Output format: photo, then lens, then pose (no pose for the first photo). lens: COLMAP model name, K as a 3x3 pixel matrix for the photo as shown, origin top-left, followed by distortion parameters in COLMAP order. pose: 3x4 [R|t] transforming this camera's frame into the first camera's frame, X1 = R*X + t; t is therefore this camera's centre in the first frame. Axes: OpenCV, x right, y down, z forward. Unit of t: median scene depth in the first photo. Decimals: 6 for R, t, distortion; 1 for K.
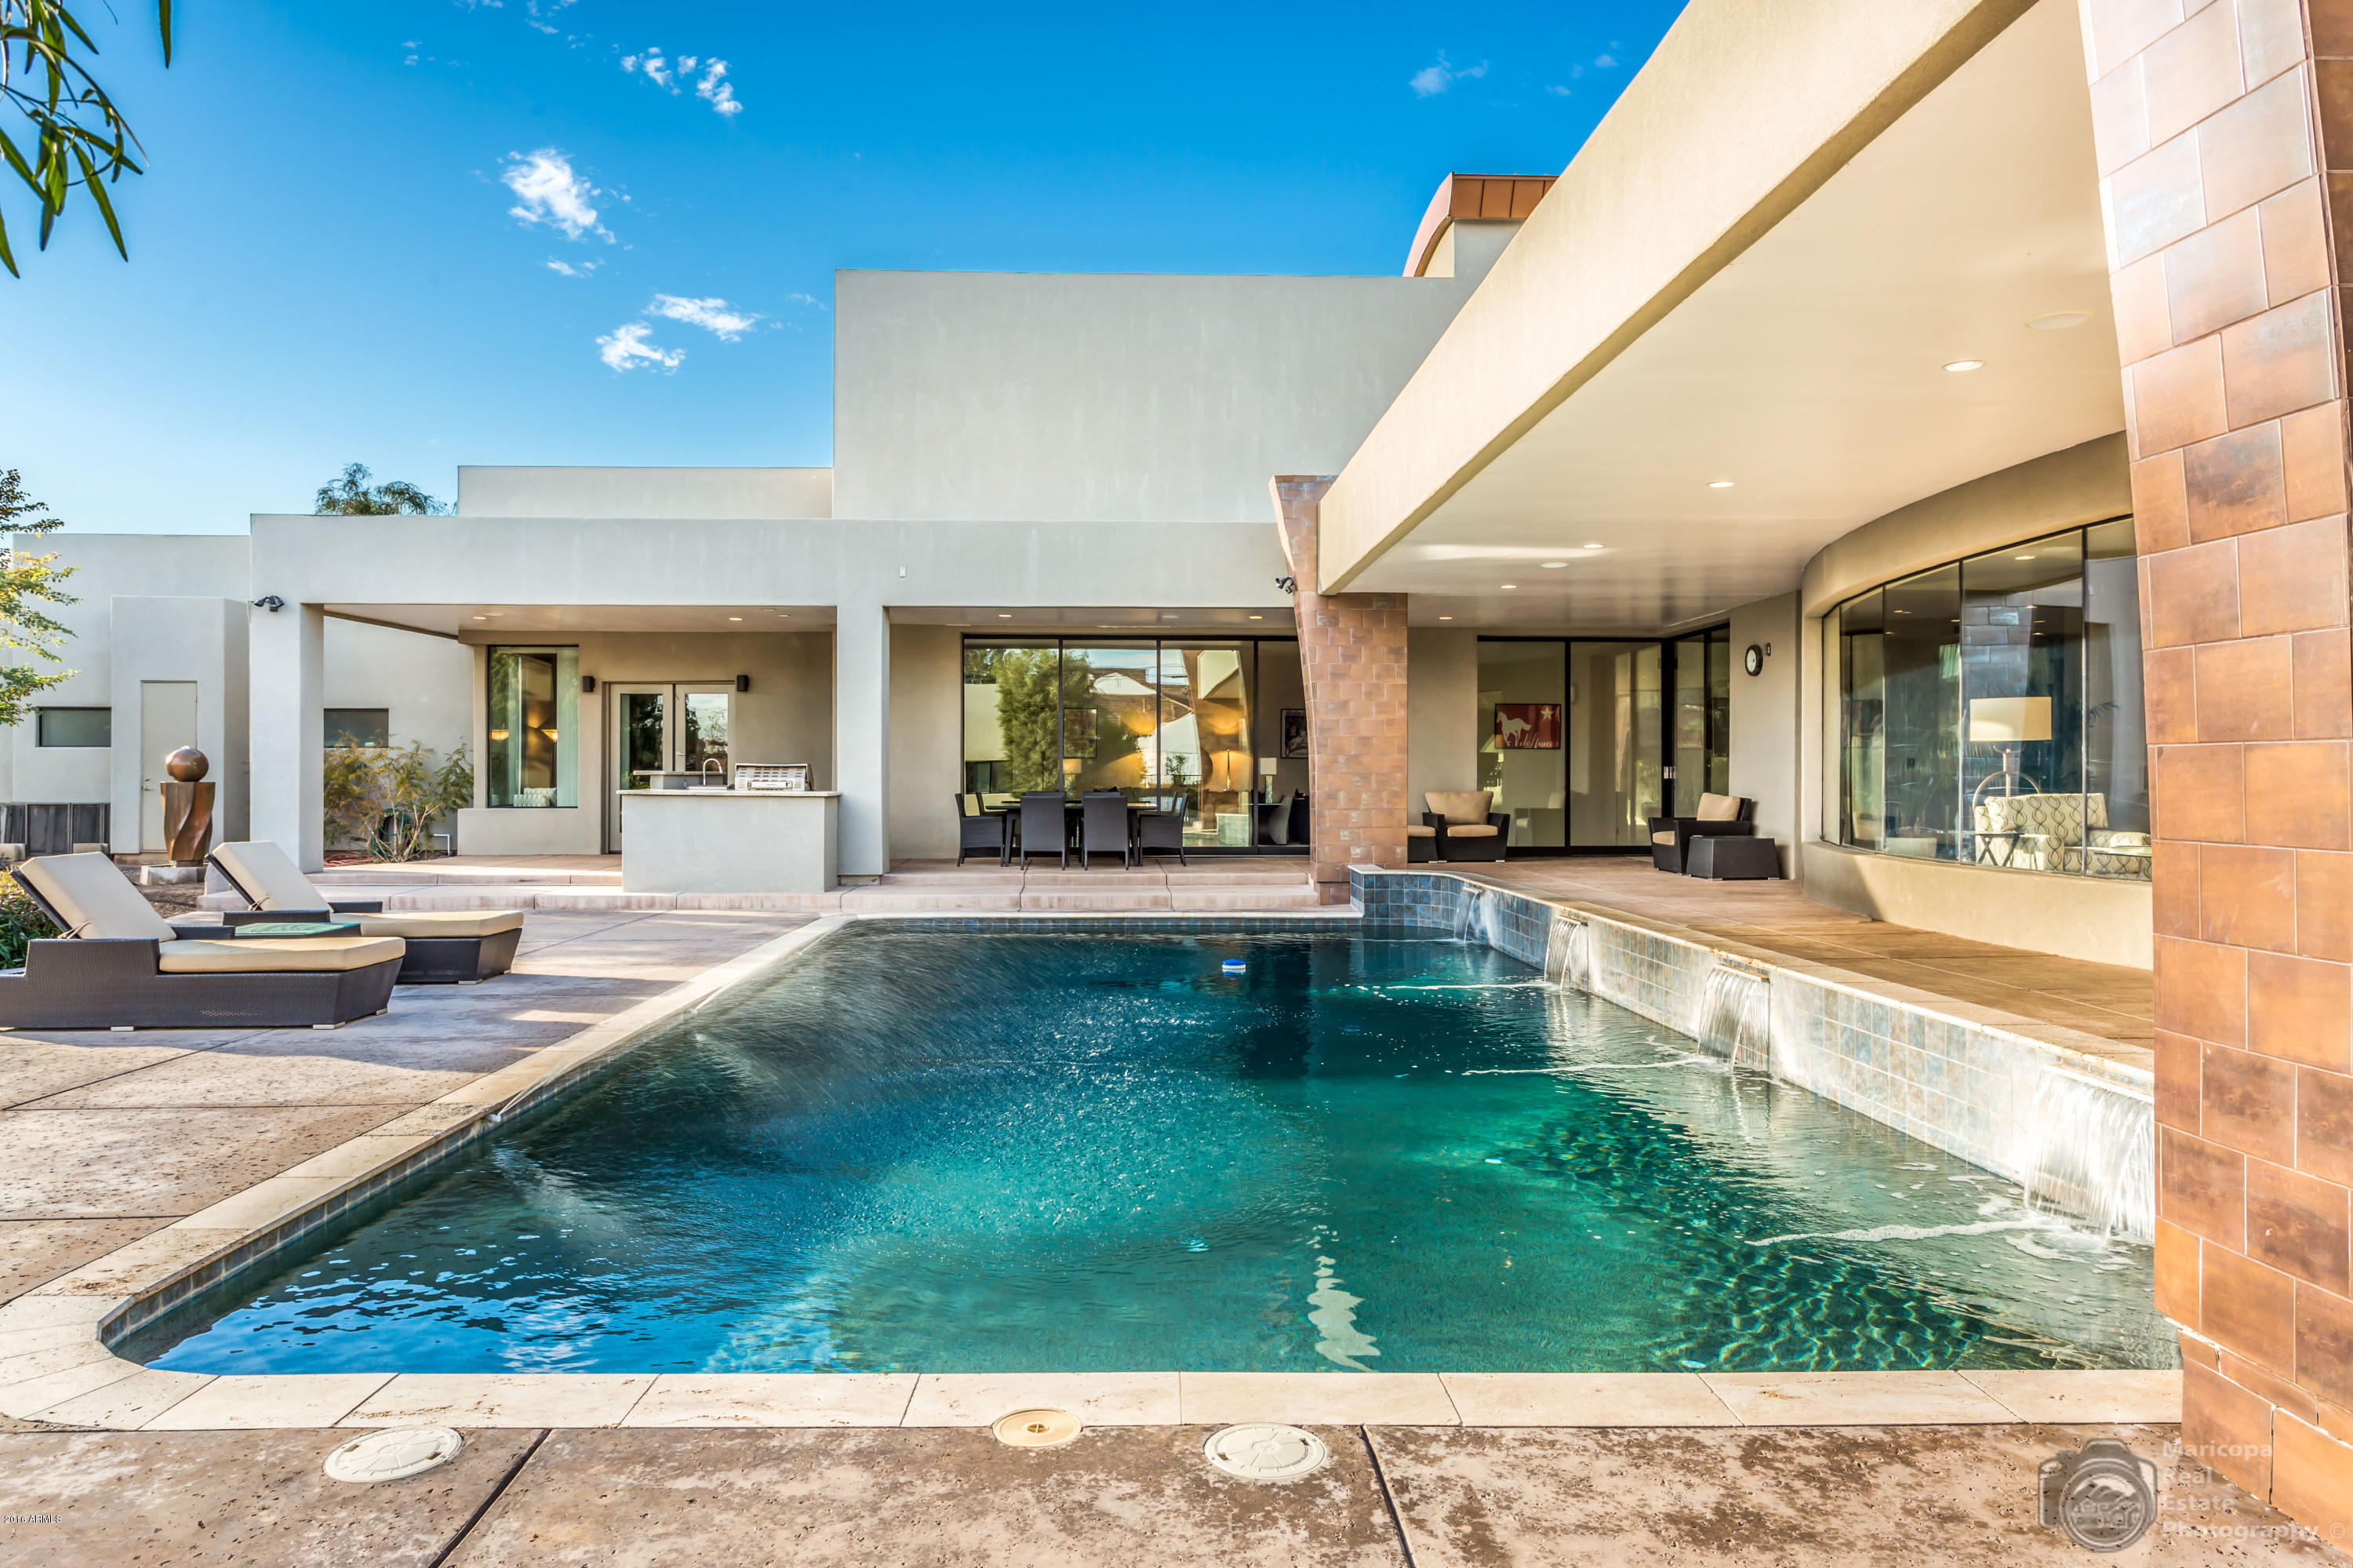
lens RADIAL K [[1543.6, 0, 1176.5], [0, 1543.6, 784.0], [0, 0, 1]] dist [-0.000464, -0.000627]
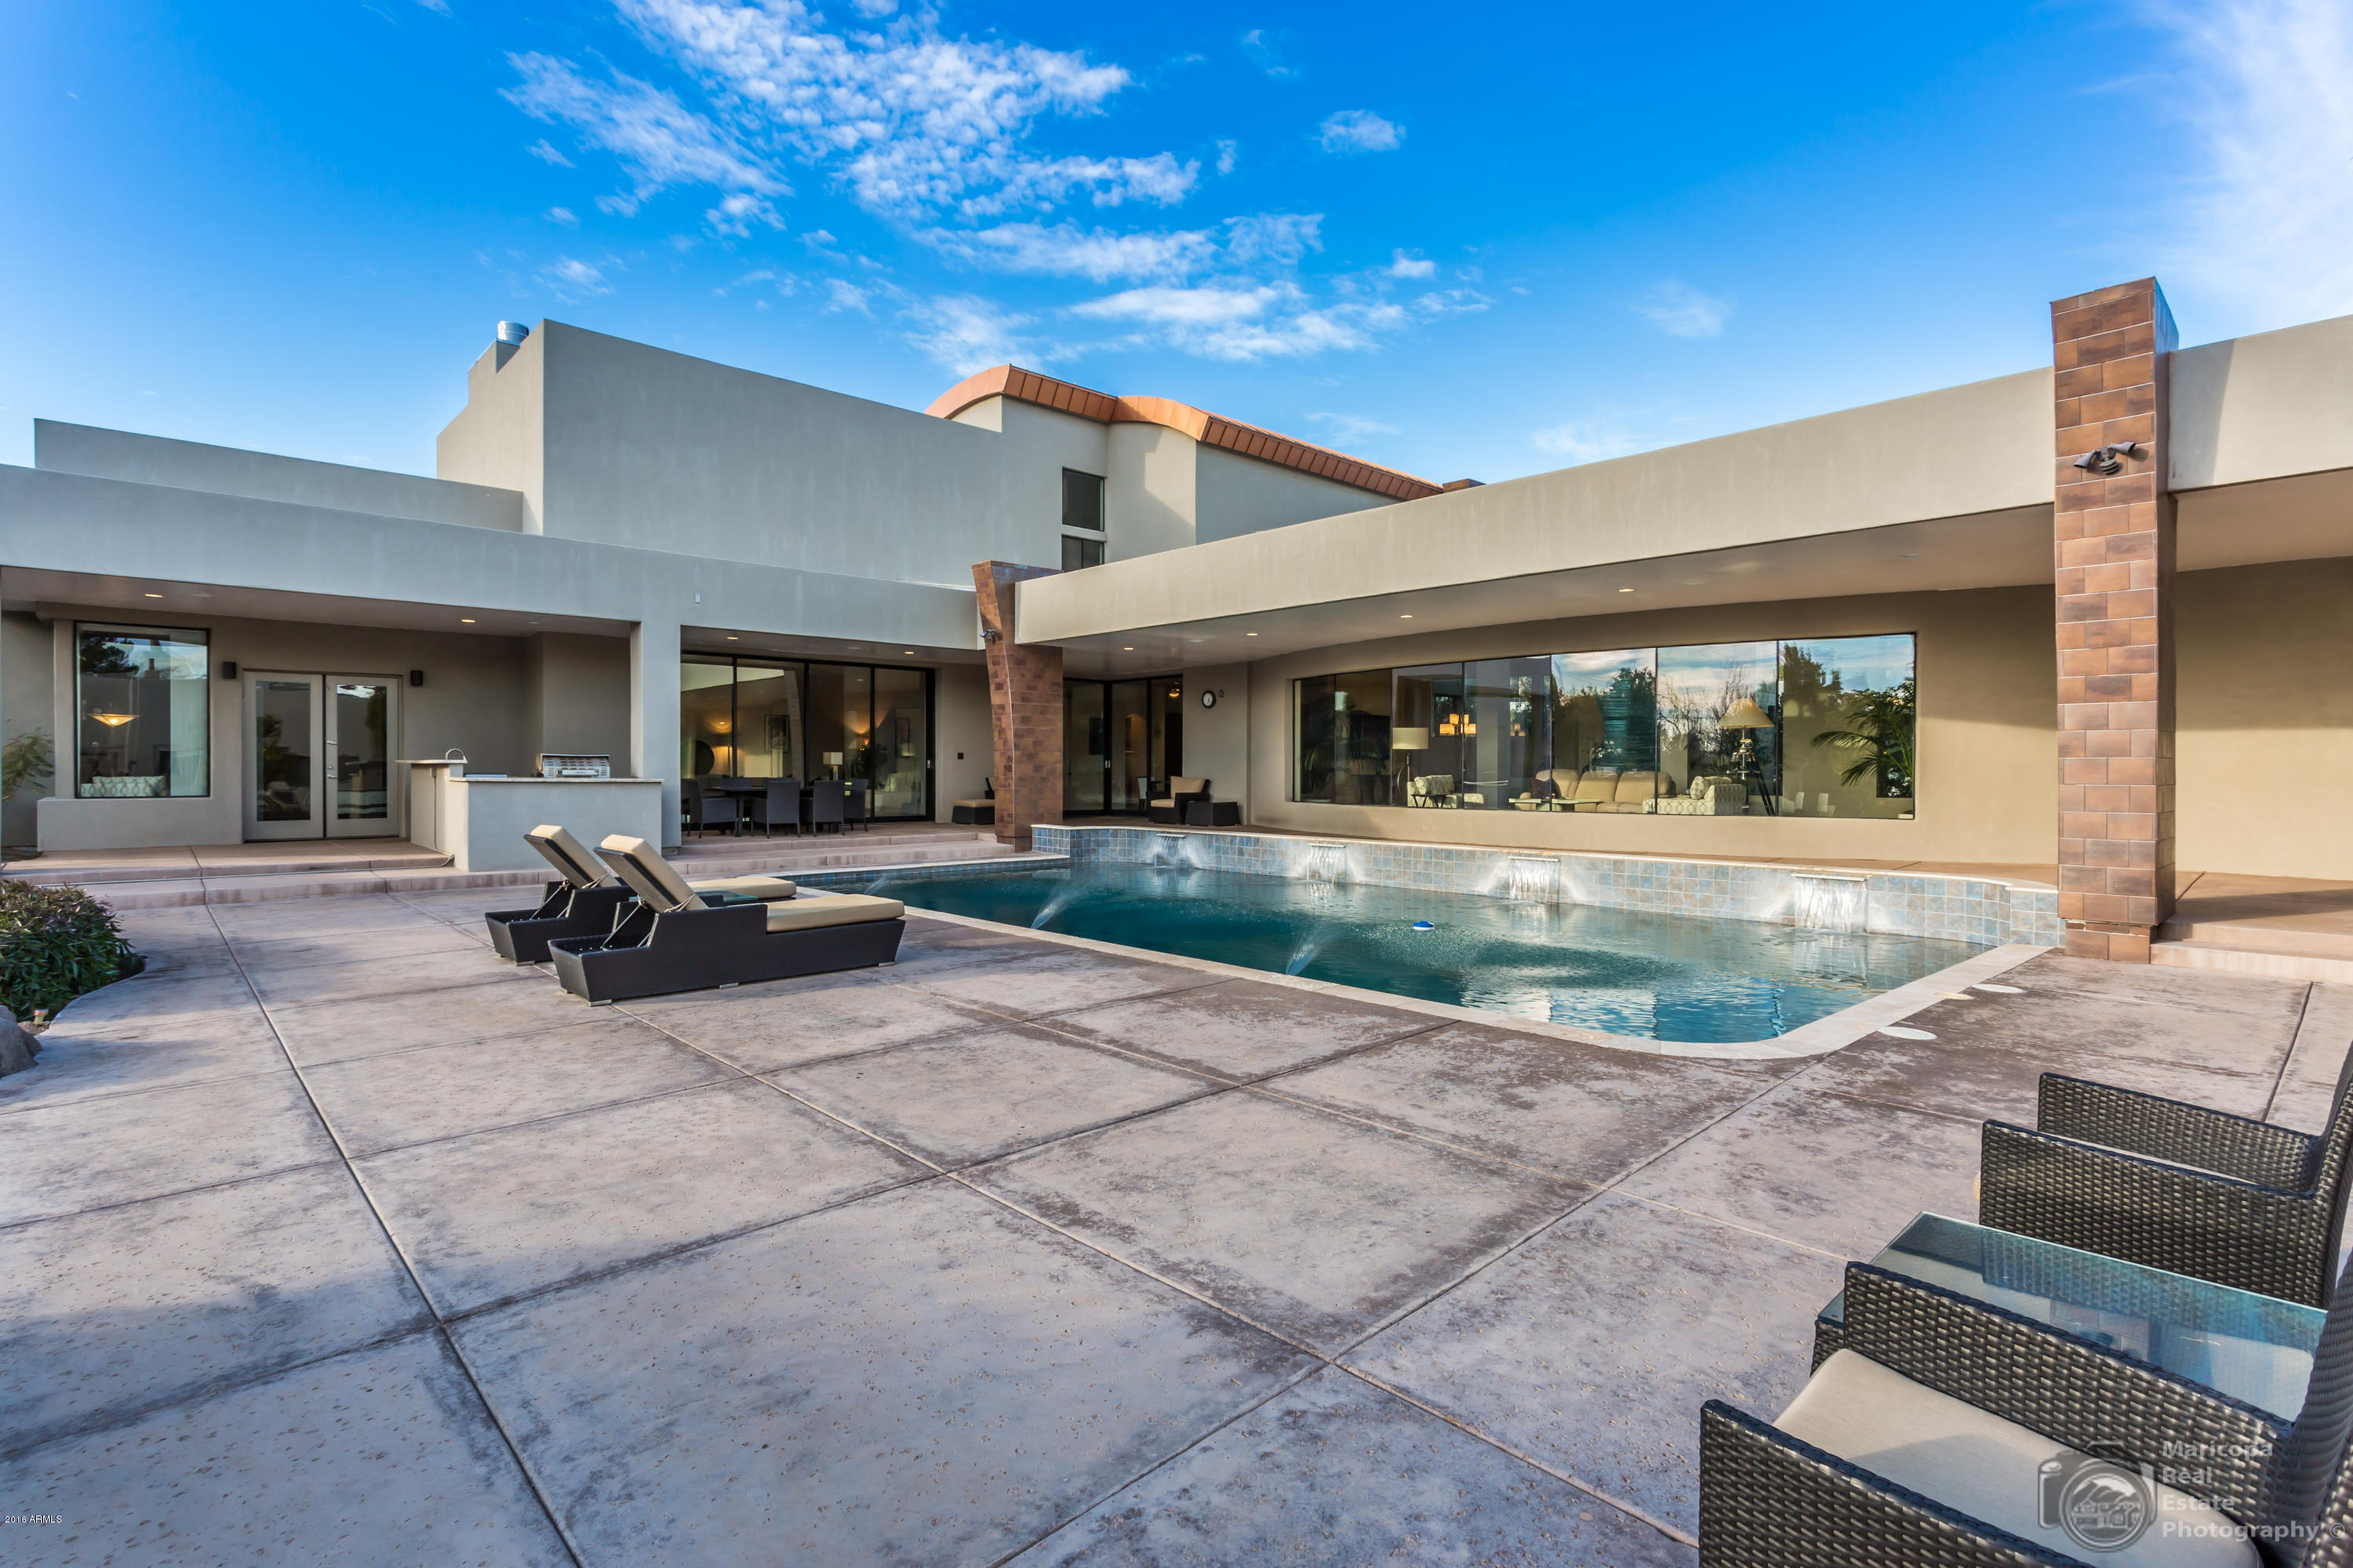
lens RADIAL K [[1123.0, 0, 1176.5], [0, 1123.0, 784.0], [0, 0, 1]] dist [-0.000096, 0.000010]
pose [[0.745806, -0.009428, 0.666097, -0.487062], [0.002724, 0.999935, 0.011104, 0.000944], [-0.666158, -0.006467, 0.745782, 0.082042]]
